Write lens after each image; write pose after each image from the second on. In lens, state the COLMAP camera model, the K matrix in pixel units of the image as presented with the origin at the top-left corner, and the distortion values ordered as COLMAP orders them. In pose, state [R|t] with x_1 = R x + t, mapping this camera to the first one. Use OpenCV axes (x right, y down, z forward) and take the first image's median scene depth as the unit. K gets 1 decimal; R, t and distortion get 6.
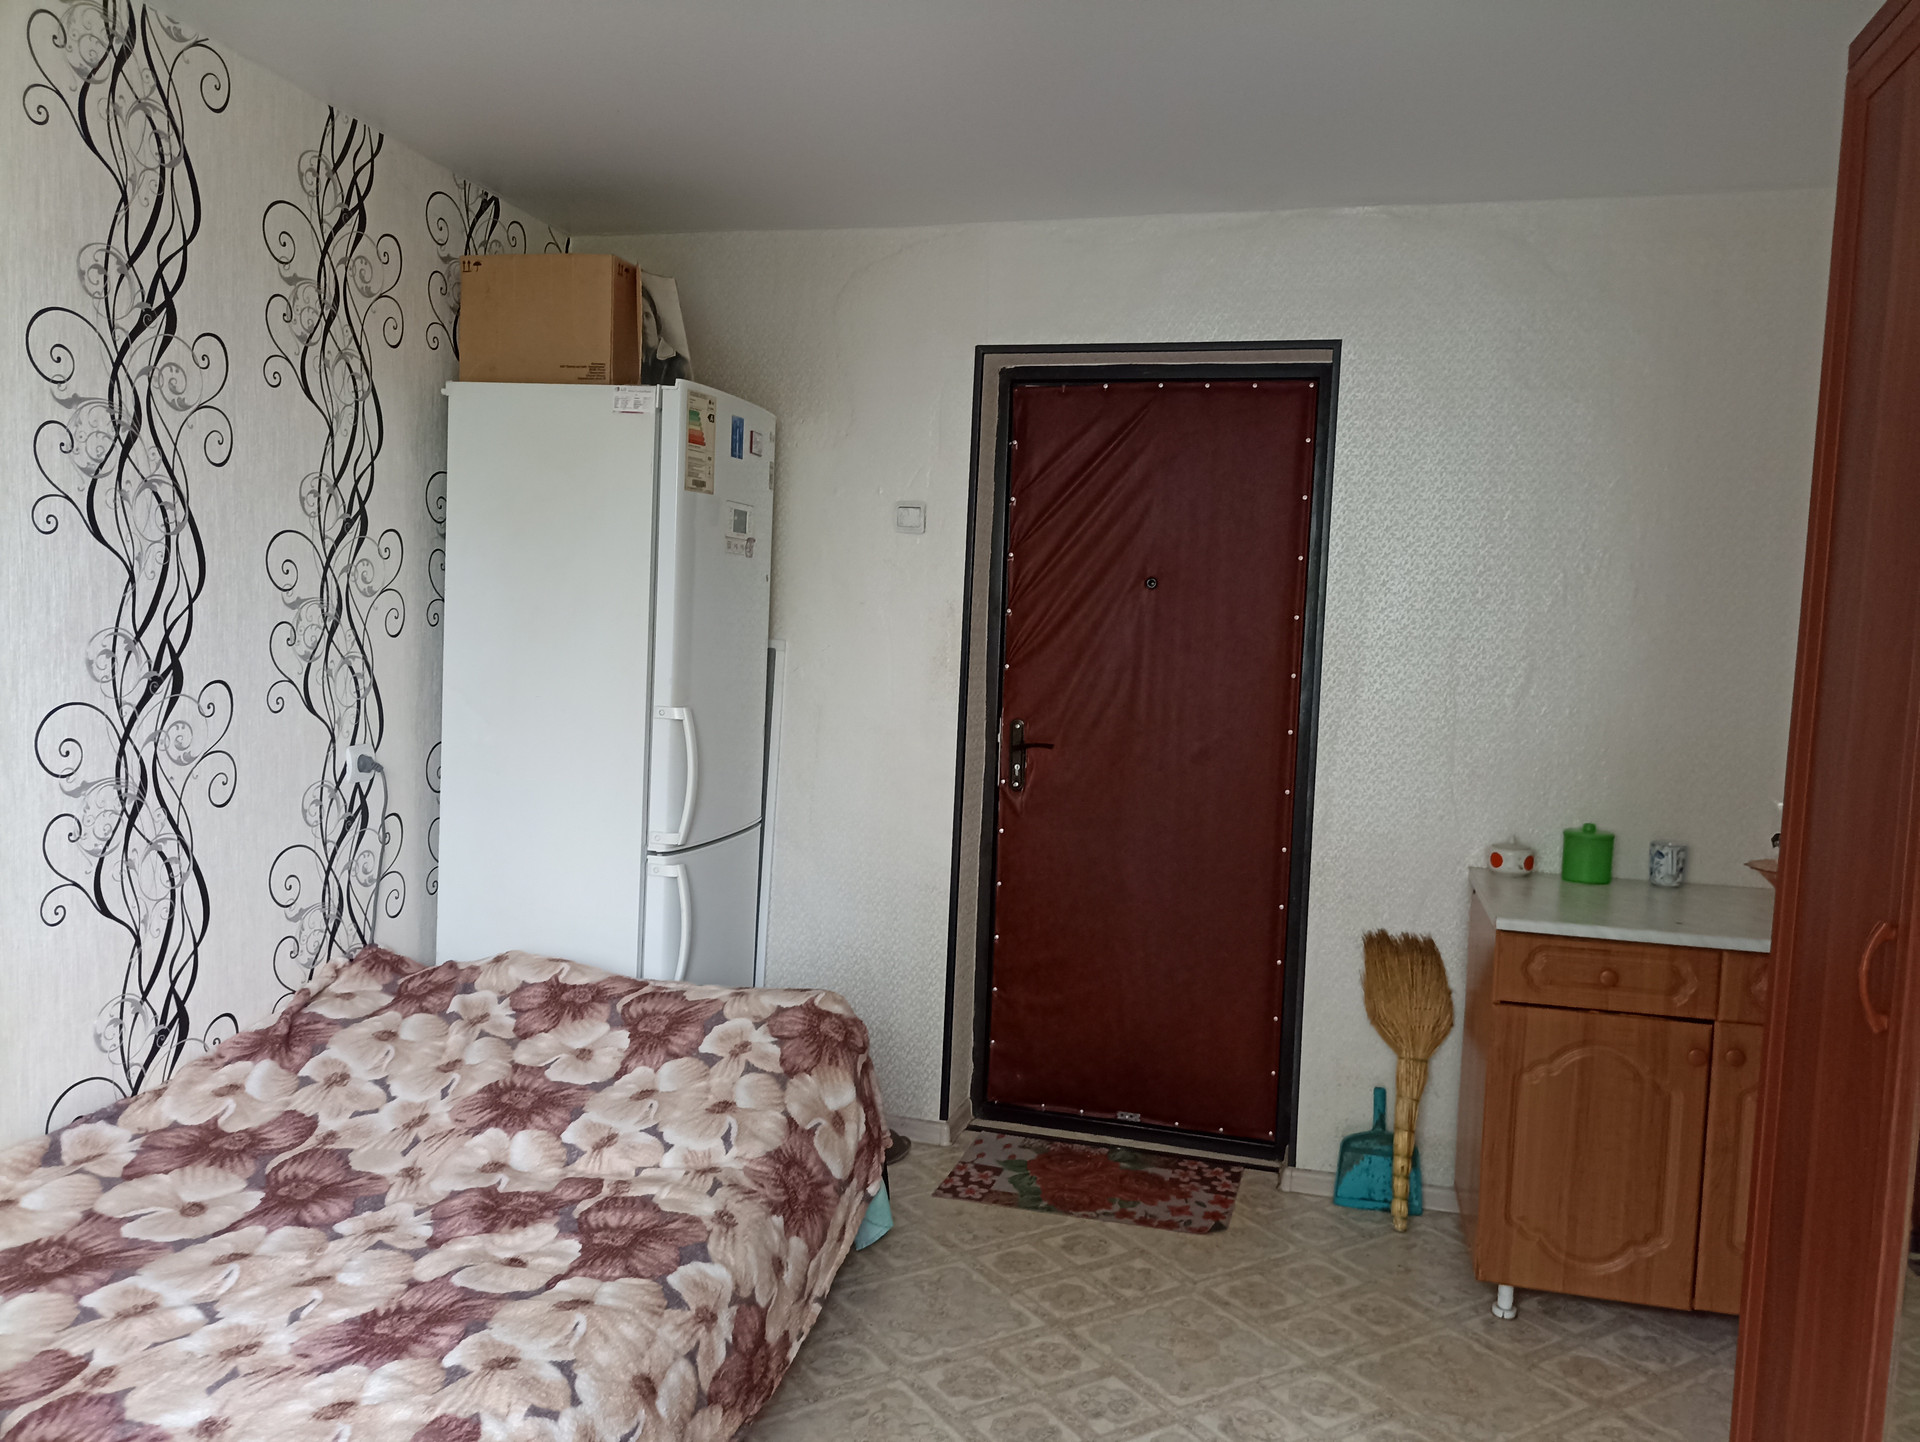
lens RADIAL K [[1390.2, 0, 958.2], [0, 1390.2, 723.5], [0, 0, 1]] dist [0.029925, -0.025541]
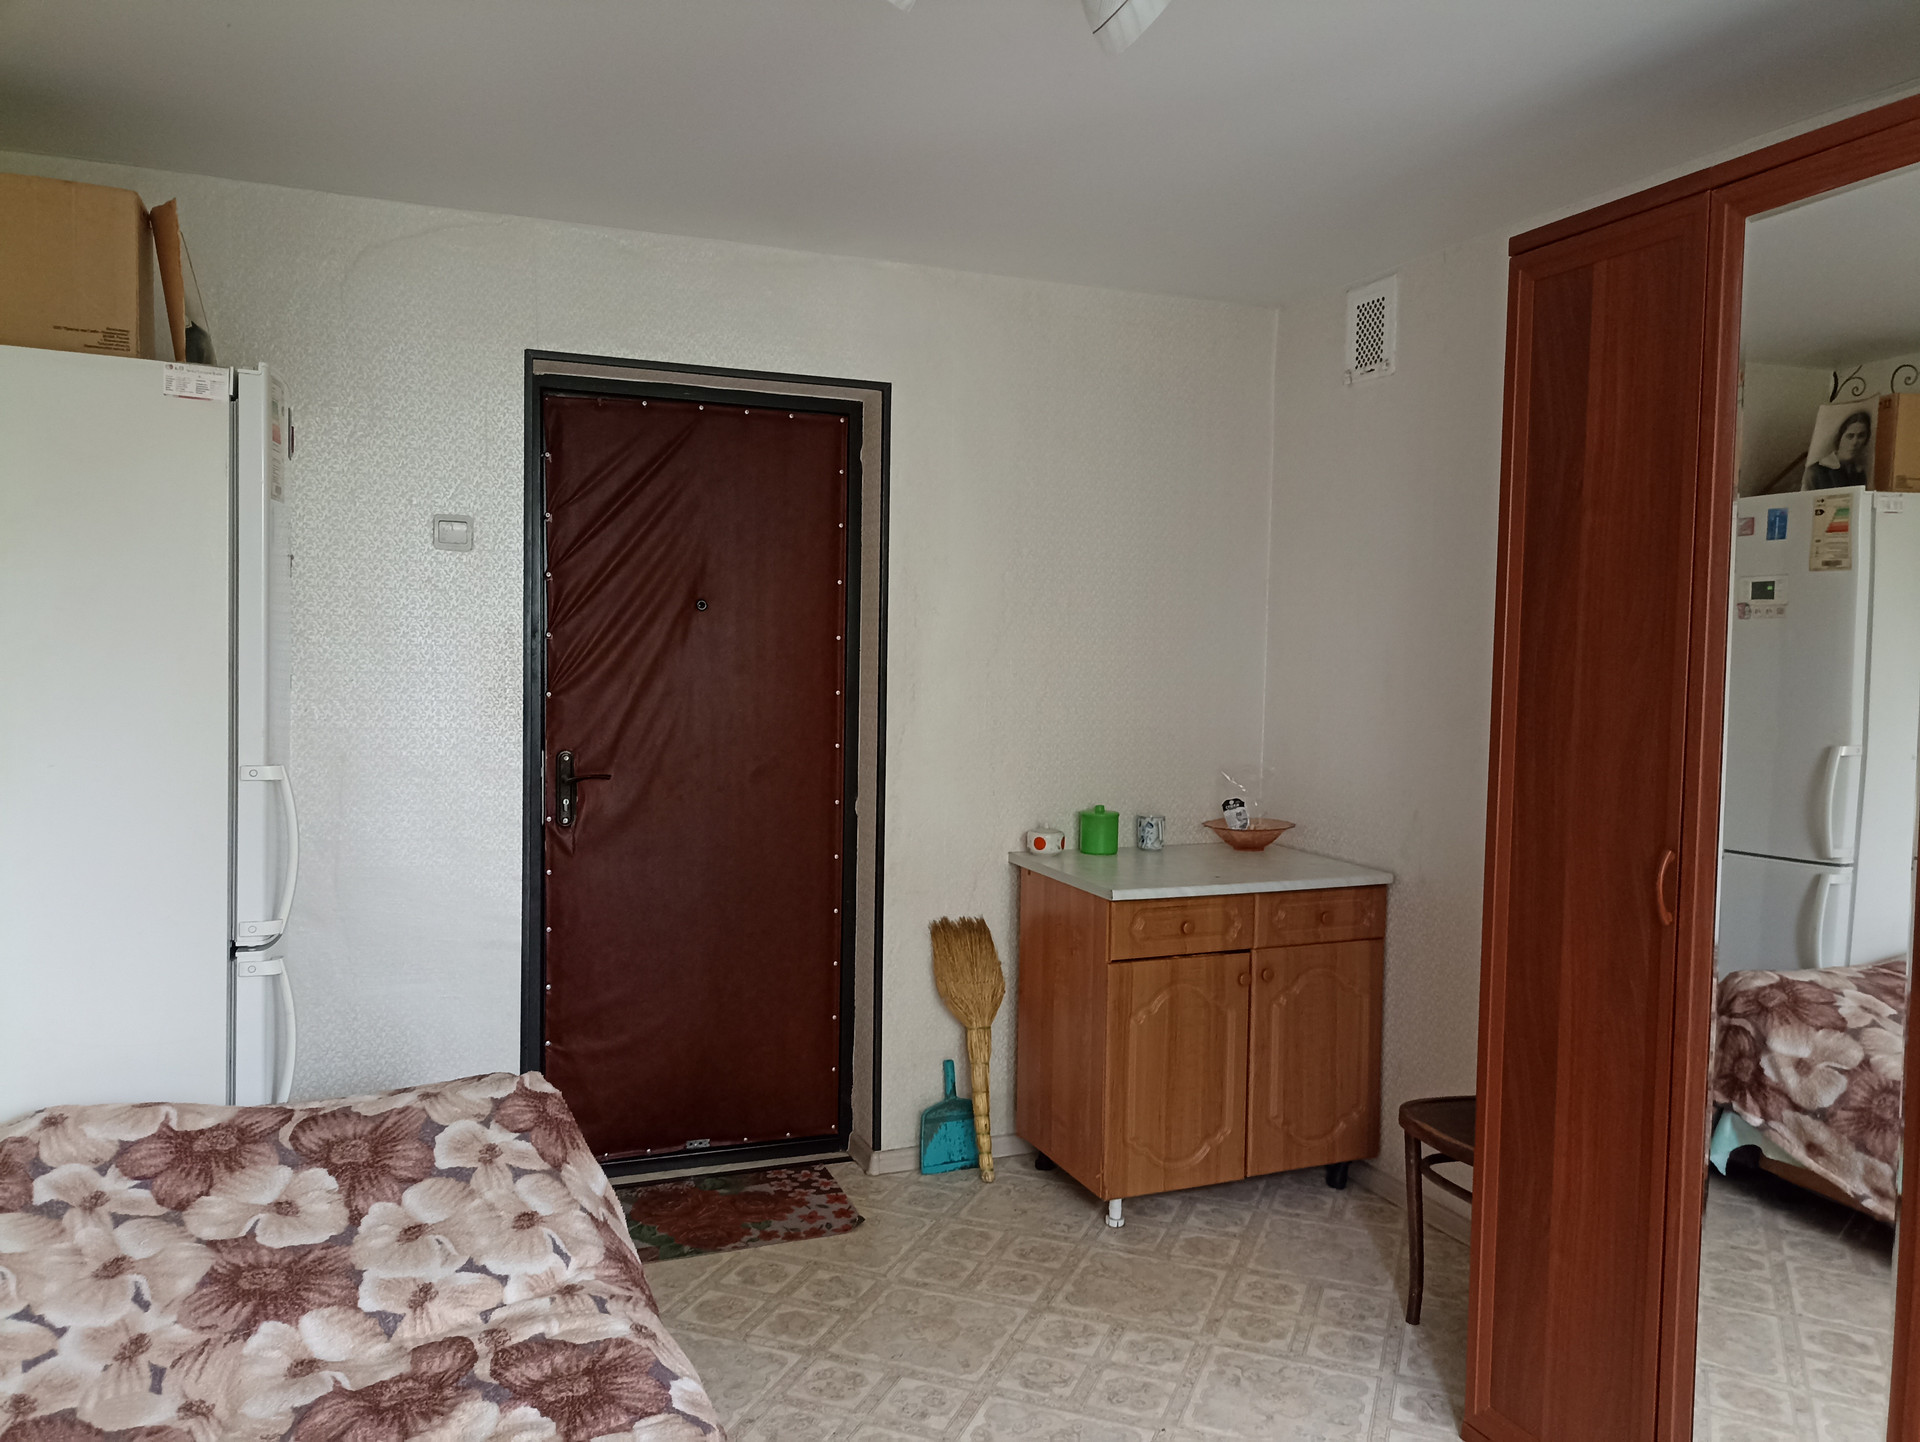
lens RADIAL K [[1390.2, 0, 958.2], [0, 1390.2, 723.5], [0, 0, 1]] dist [0.029925, -0.025541]
pose [[0.806148, -0.056336, 0.589026, -0.401927], [0.057221, 0.998214, 0.017158, -0.030422], [-0.588940, 0.019873, 0.807932, 0.116893]]
